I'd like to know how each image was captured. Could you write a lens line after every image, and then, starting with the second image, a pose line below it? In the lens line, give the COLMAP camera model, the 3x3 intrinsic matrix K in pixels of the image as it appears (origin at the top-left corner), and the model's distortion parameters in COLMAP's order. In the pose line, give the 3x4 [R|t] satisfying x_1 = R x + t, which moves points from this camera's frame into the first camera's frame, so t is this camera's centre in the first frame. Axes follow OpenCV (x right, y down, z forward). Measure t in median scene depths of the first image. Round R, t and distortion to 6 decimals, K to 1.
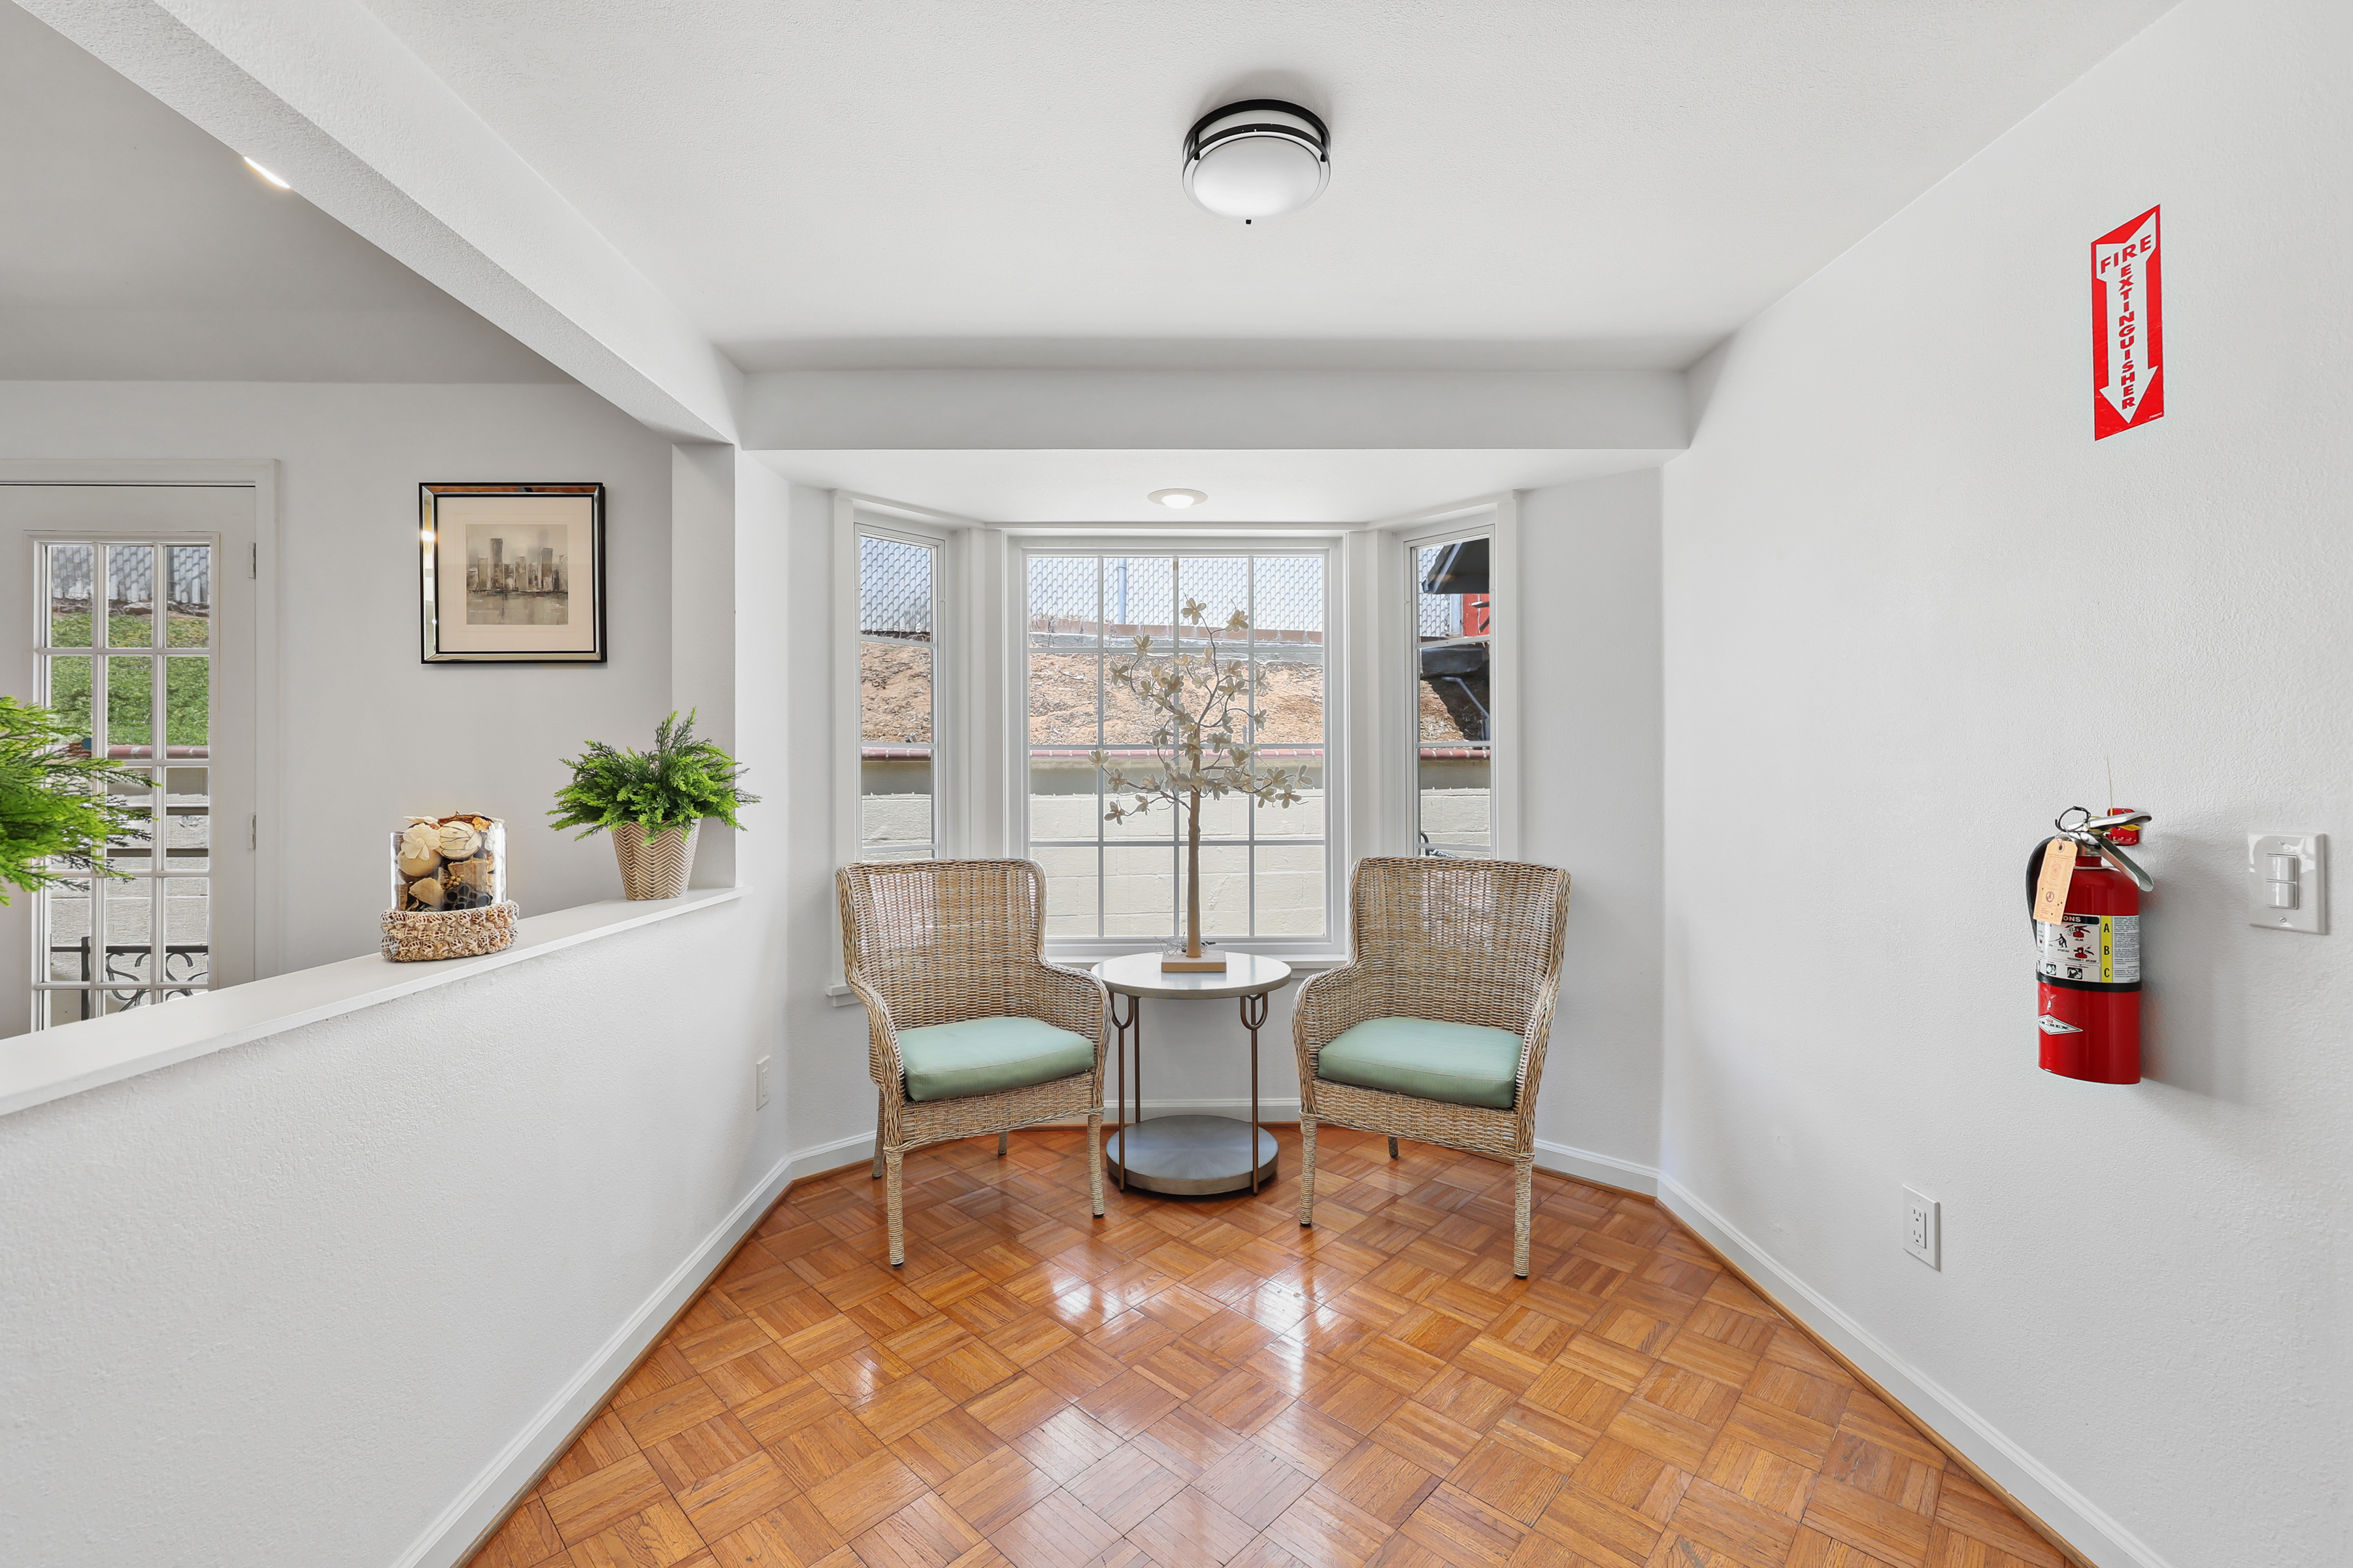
lens RADIAL K [[928.4, 0, 1175.1], [0, 928.4, 776.9], [0, 0, 1]] dist [0.000984, 0.000103]
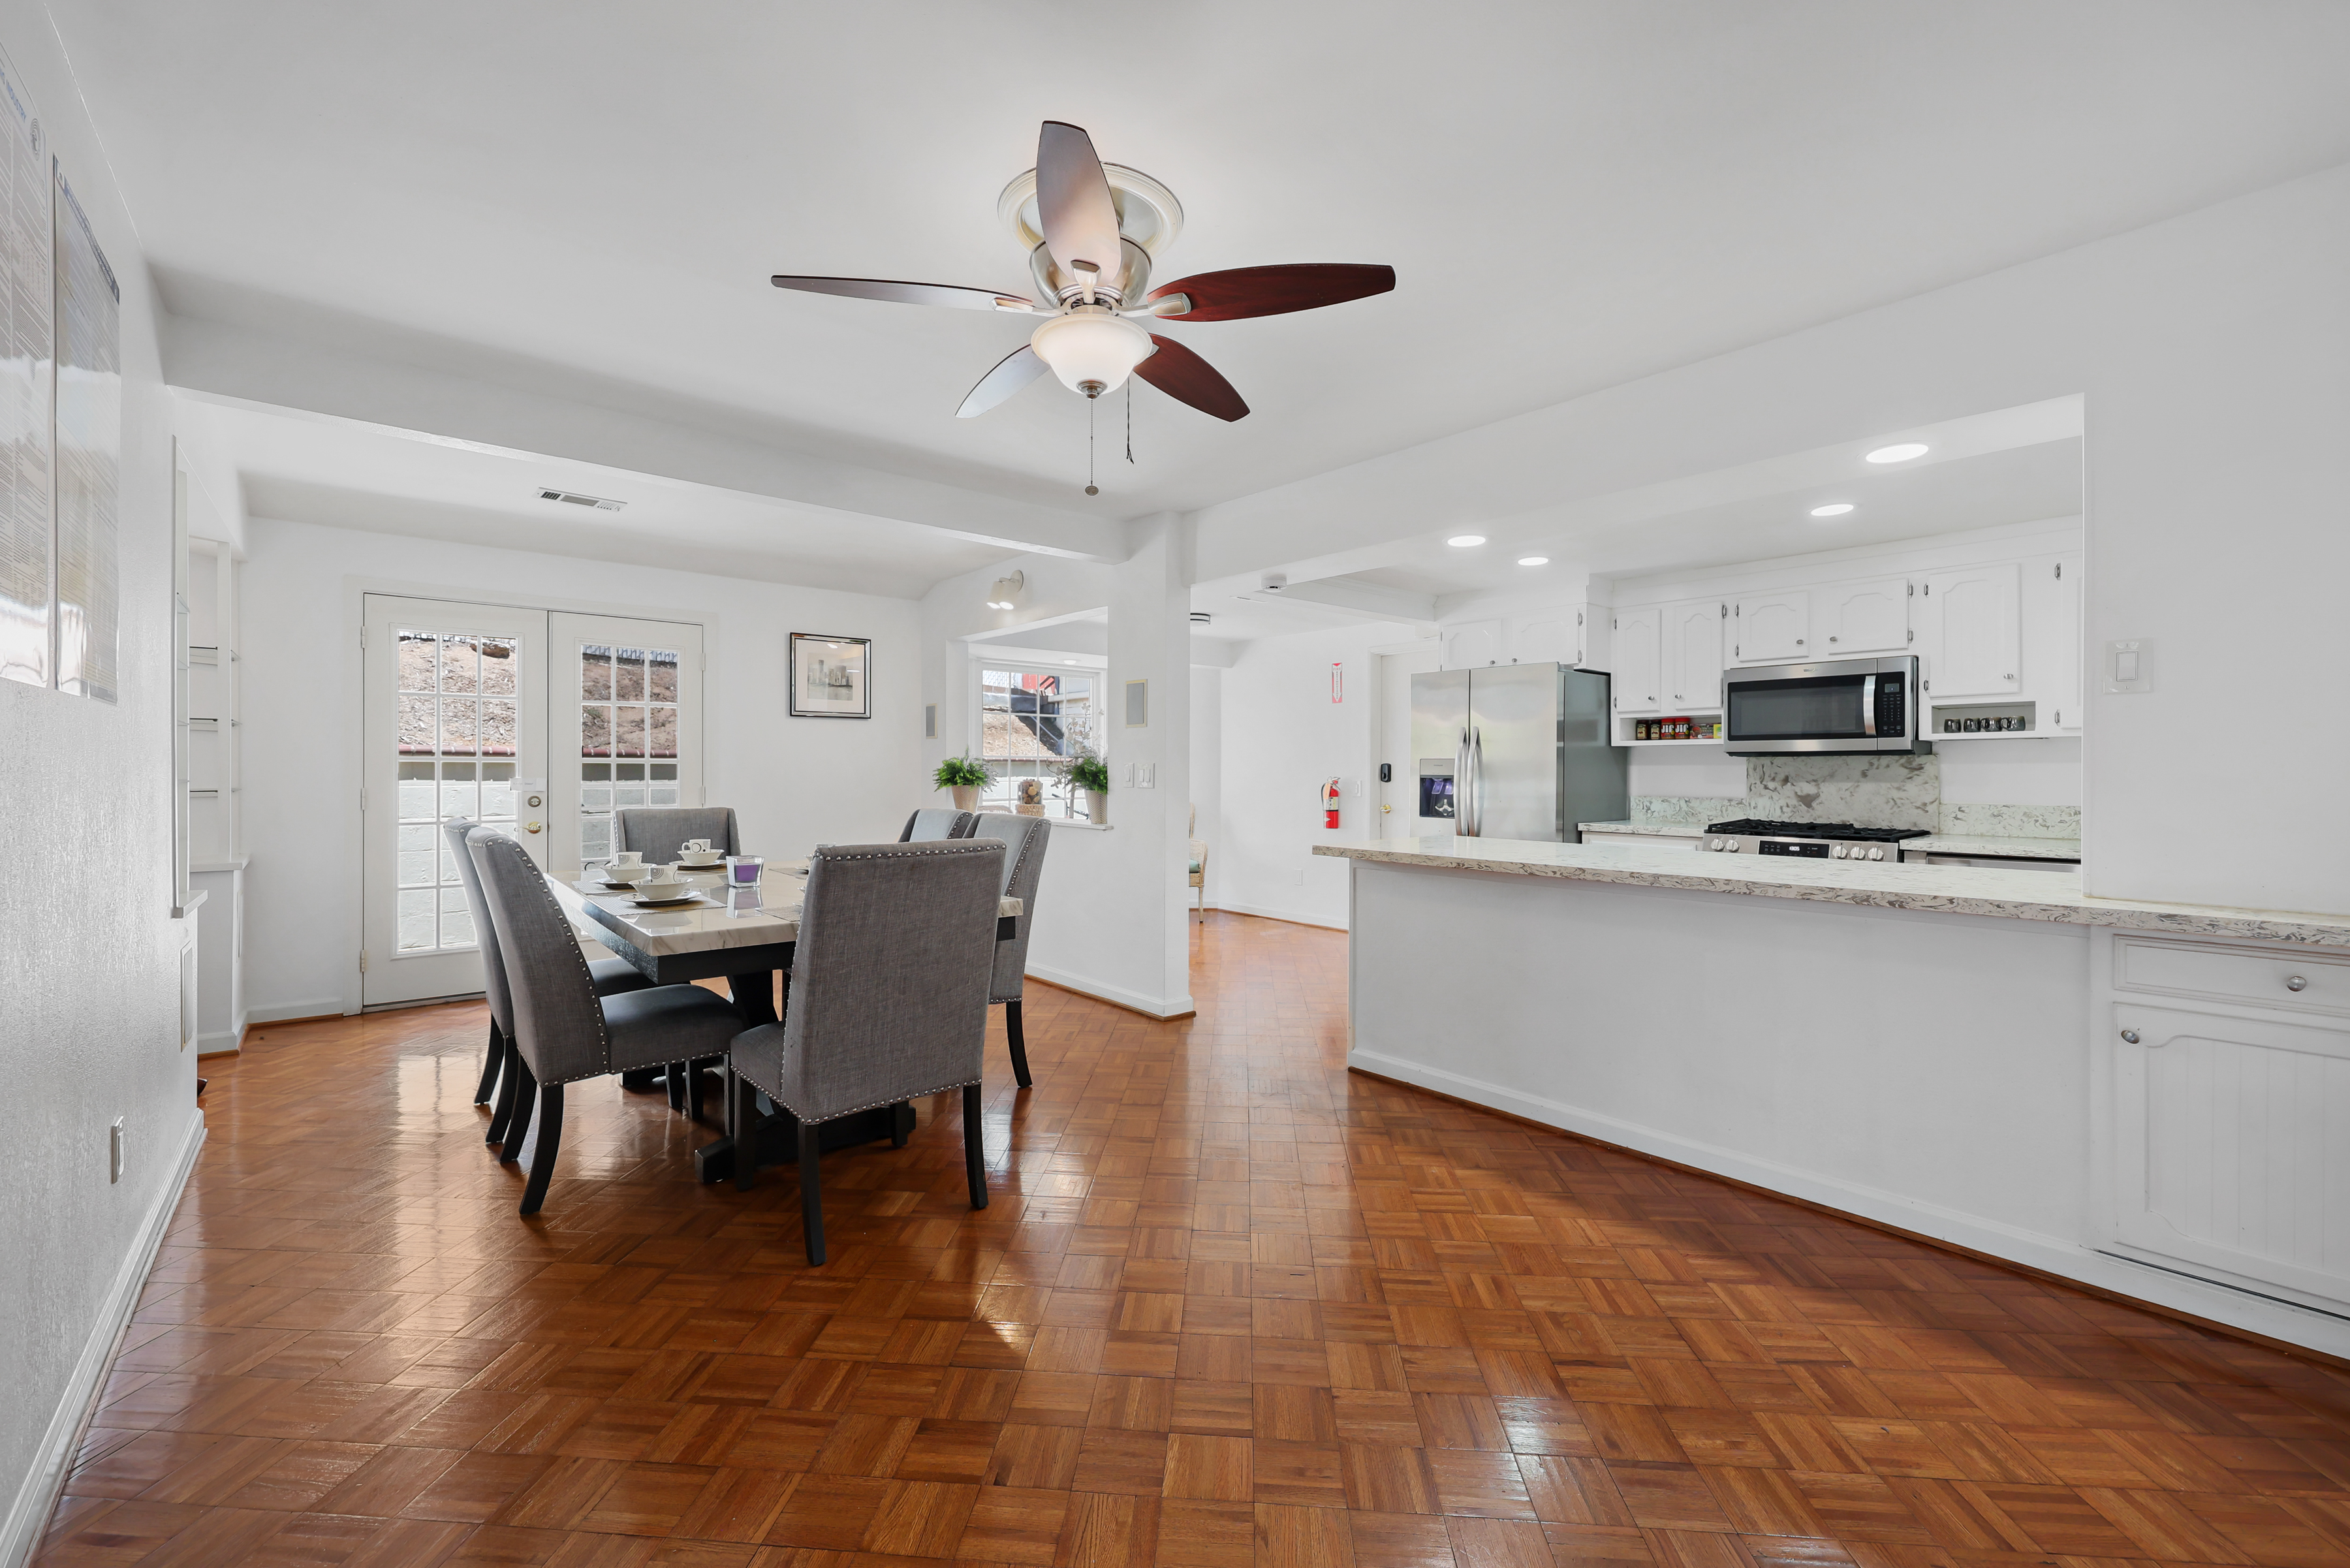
lens RADIAL K [[927.3, 0, 1173.6], [0, 927.3, 776.9], [0, 0, 1]] dist [0.000984, 0.000103]
pose [[0.766748, 0.001086, 0.641947, -1.494815], [-0.004062, 0.999987, 0.003160, 0.007668], [-0.641935, -0.005030, 0.766742, -1.195733]]
